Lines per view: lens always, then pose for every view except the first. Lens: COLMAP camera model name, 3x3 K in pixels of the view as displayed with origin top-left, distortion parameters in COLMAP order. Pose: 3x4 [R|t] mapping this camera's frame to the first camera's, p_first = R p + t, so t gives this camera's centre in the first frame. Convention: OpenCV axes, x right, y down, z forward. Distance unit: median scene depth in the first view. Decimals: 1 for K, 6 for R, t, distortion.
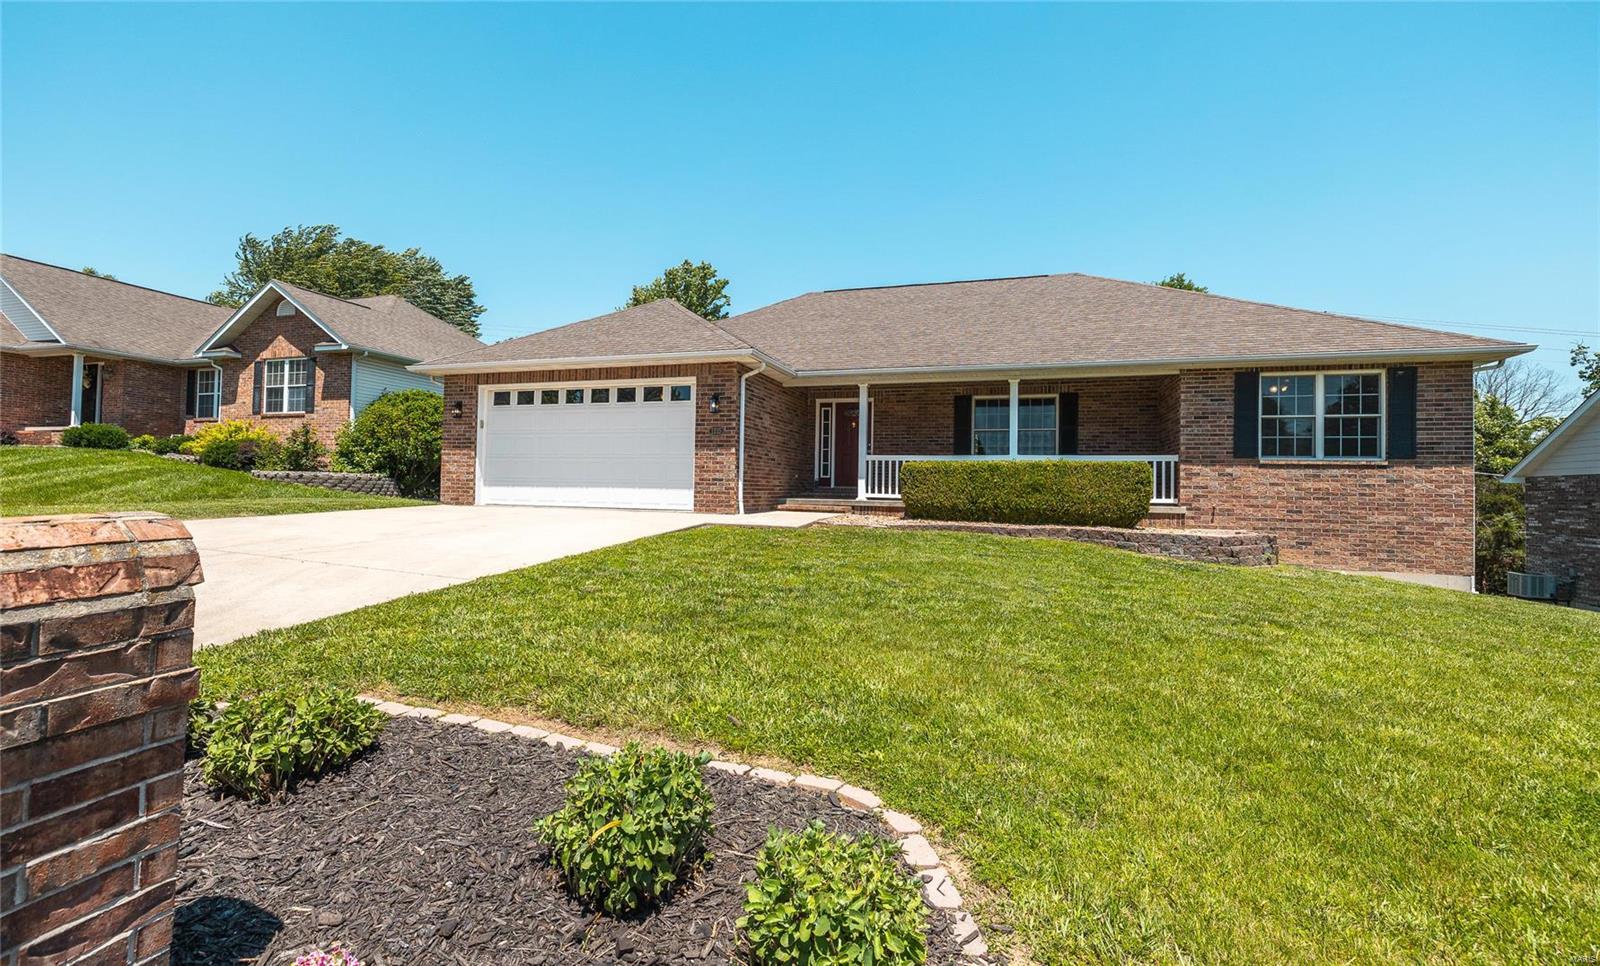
lens RADIAL K [[665.2, 0, 797.8], [0, 665.2, 480.4], [0, 0, 1]] dist [-0.004689, 0.000256]
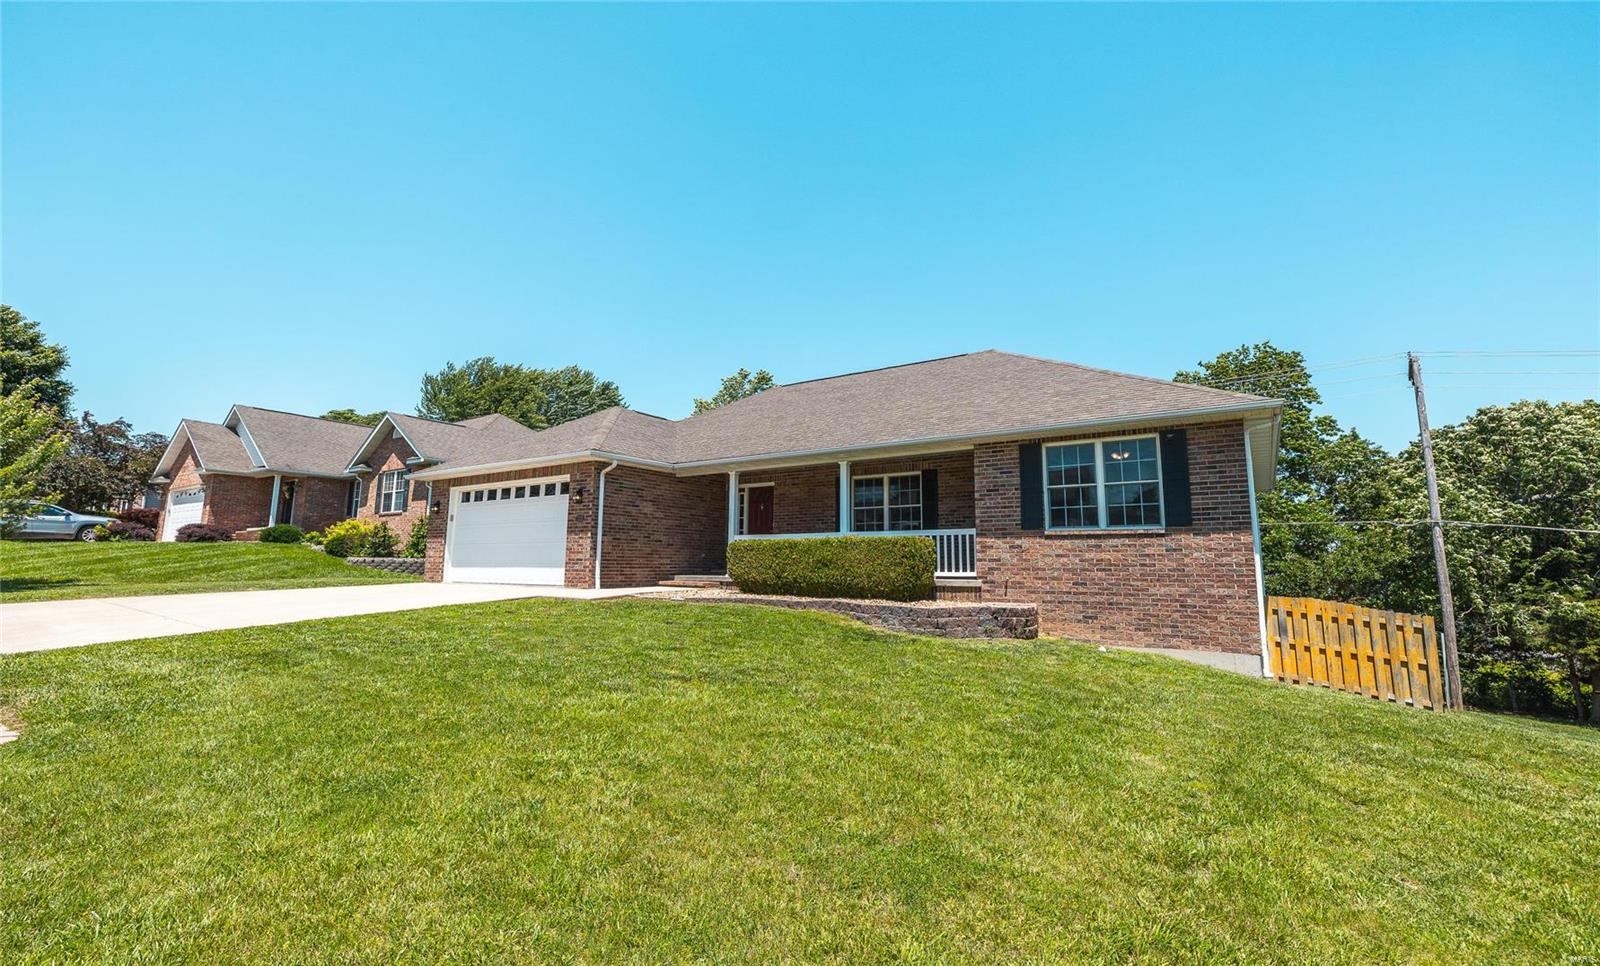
lens RADIAL K [[665.2, 0, 802.4], [0, 665.2, 483.5], [0, 0, 1]] dist [-0.004689, 0.000256]
pose [[0.962983, -0.045221, -0.265743, 0.583498], [0.014517, 0.993098, -0.116386, 0.008230], [0.269172, 0.108220, 0.956993, -0.044548]]
